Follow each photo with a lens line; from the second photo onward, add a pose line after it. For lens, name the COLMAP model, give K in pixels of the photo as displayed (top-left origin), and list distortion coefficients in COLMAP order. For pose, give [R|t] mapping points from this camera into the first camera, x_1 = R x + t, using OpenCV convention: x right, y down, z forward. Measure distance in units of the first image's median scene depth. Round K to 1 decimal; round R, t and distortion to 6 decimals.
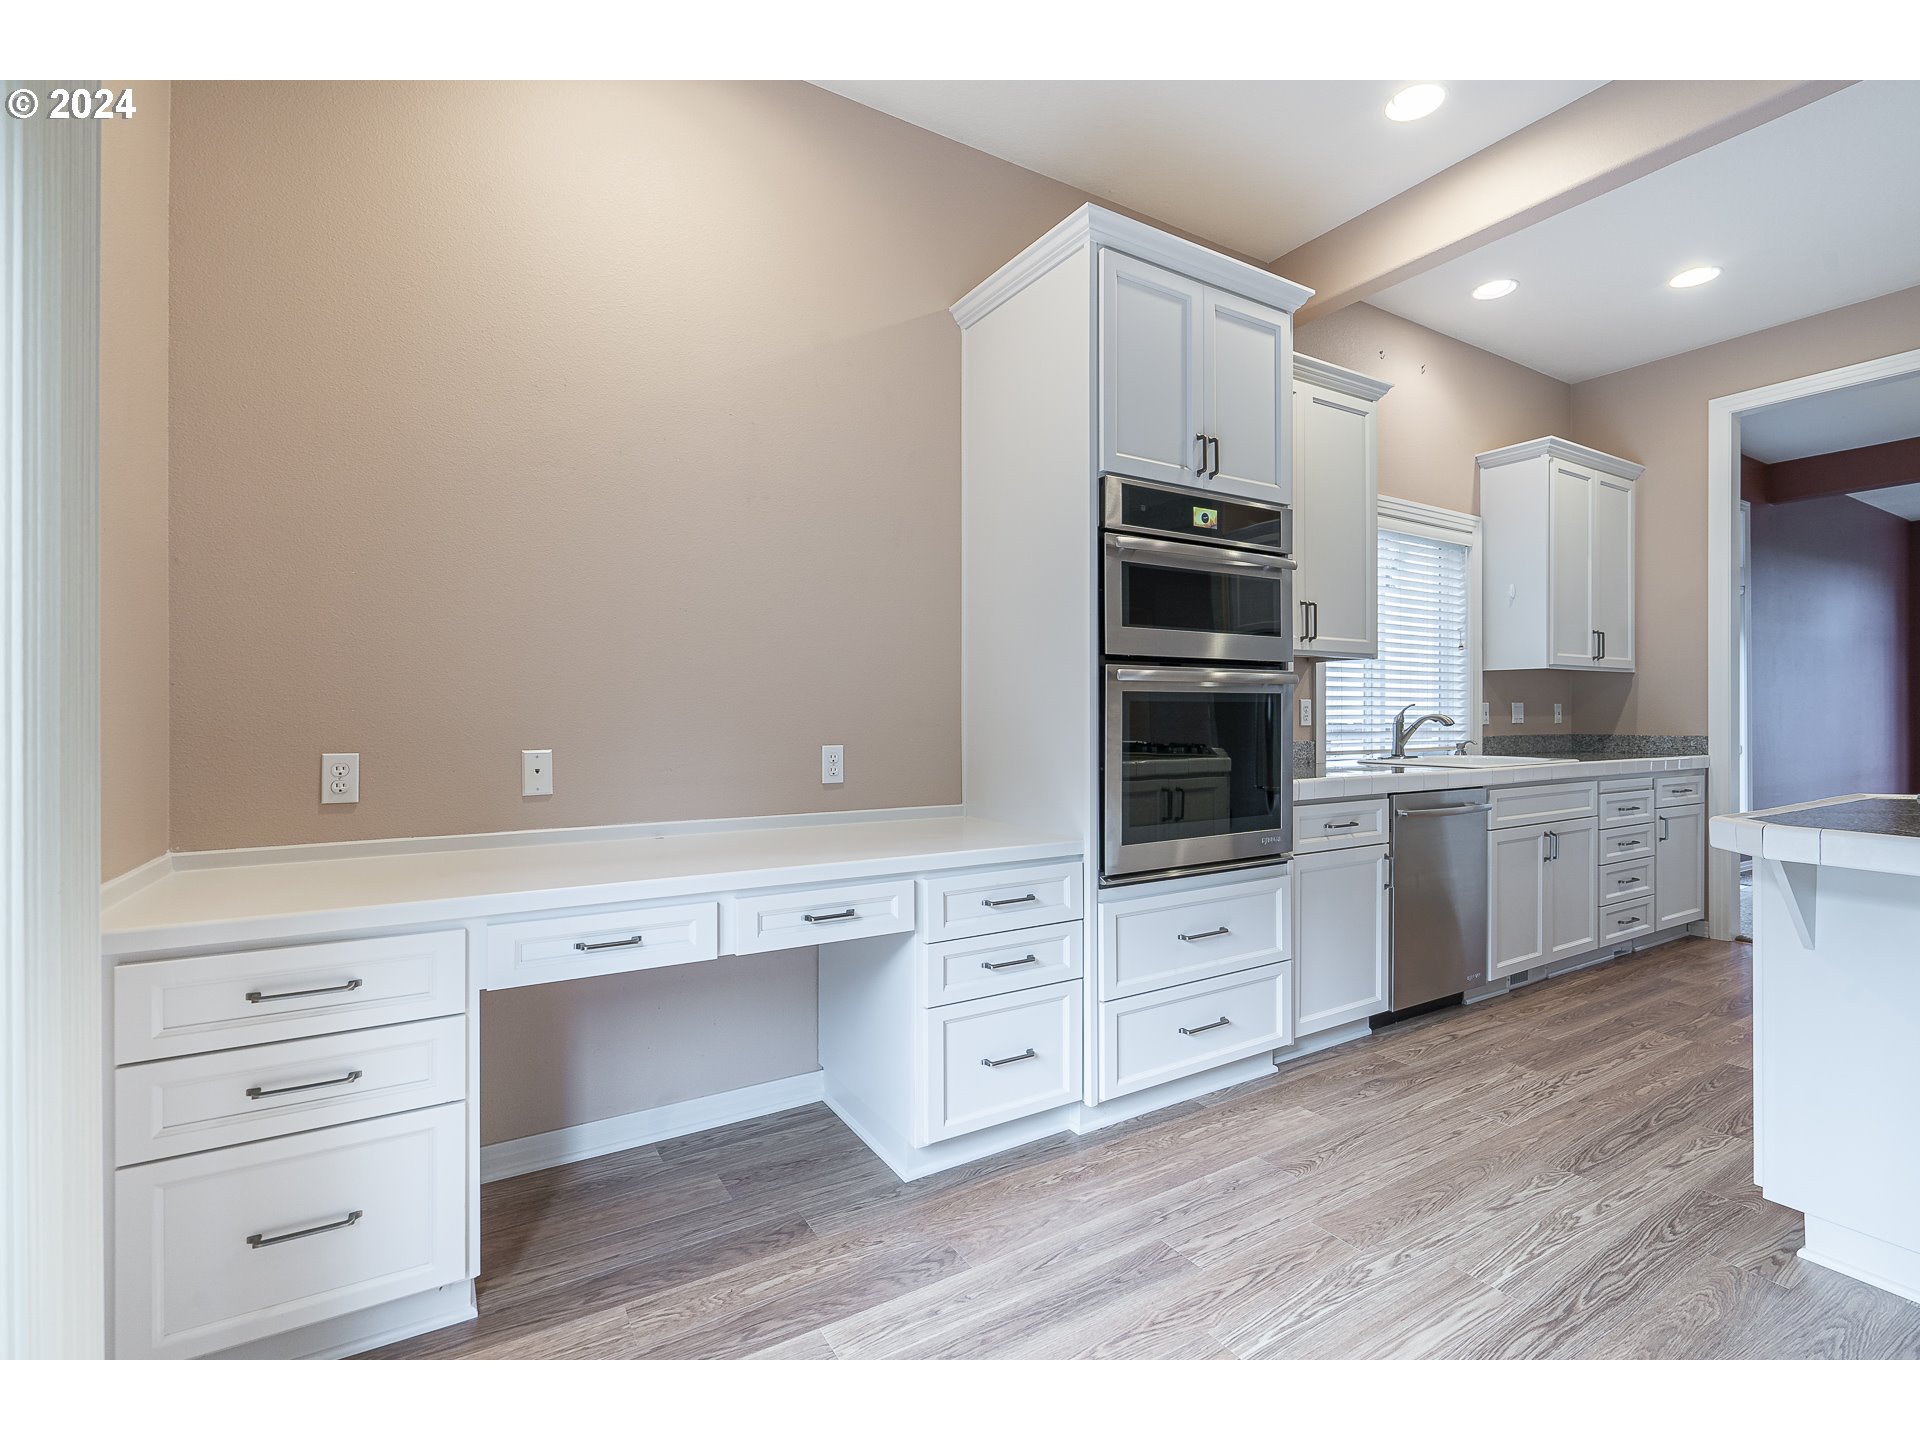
lens RADIAL K [[881.0, 0, 972.3], [0, 881.0, 717.7], [0, 0, 1]] dist [-0.005365, 0.000648]
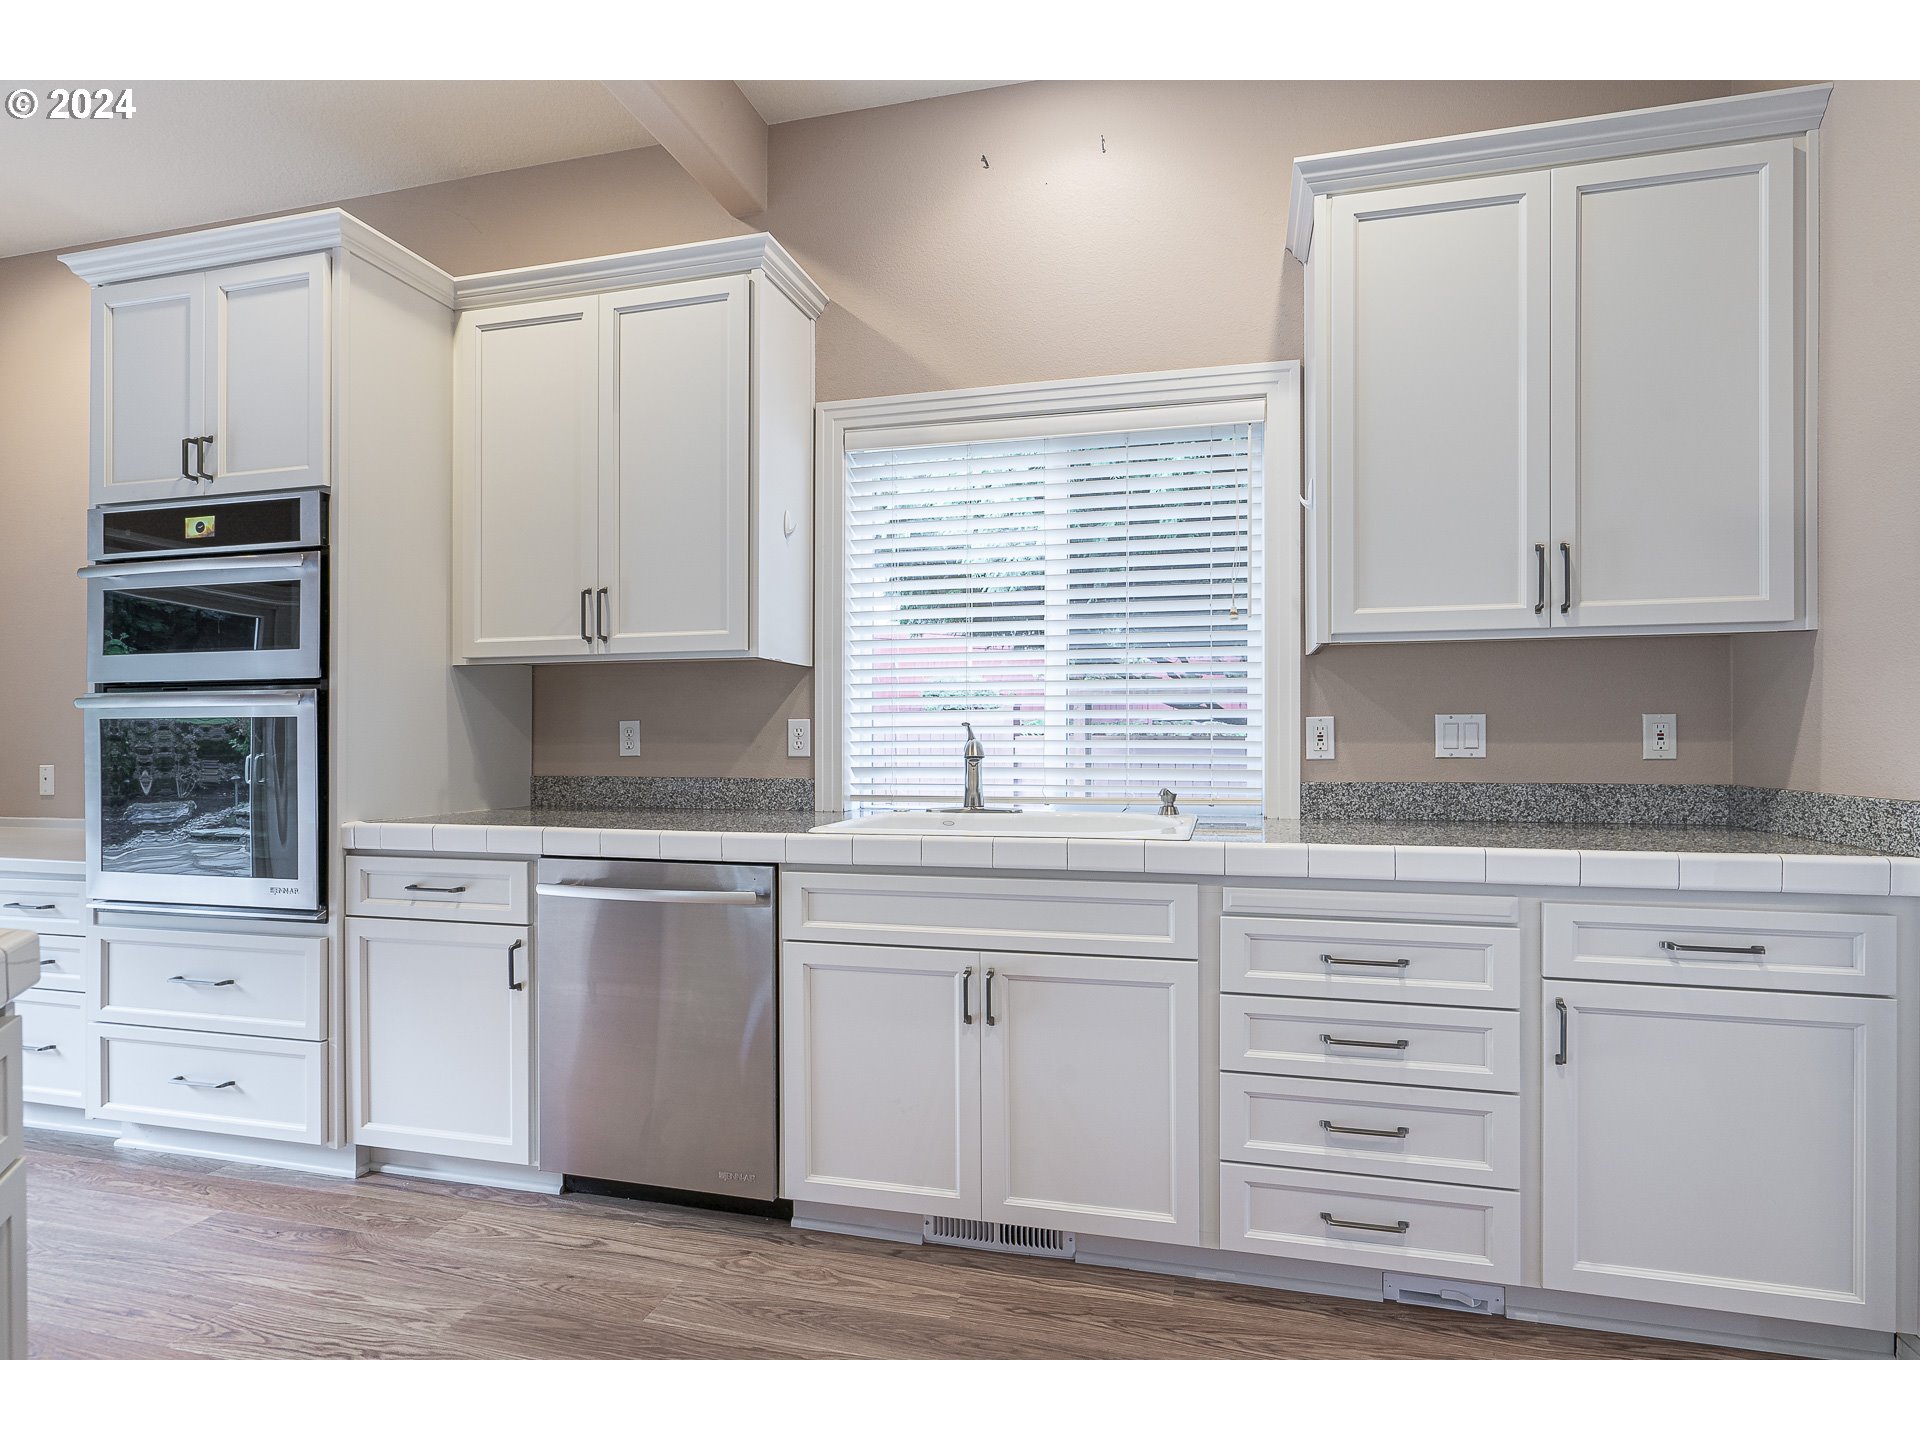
lens RADIAL K [[881.0, 0, 976.0], [0, 881.0, 737.0], [0, 0, 1]] dist [-0.005365, 0.000648]
pose [[0.715973, -0.000491, -0.698128, 0.966806], [-0.000198, 1.000000, -0.000906, -0.005457], [0.698128, 0.000787, 0.715972, 0.595779]]
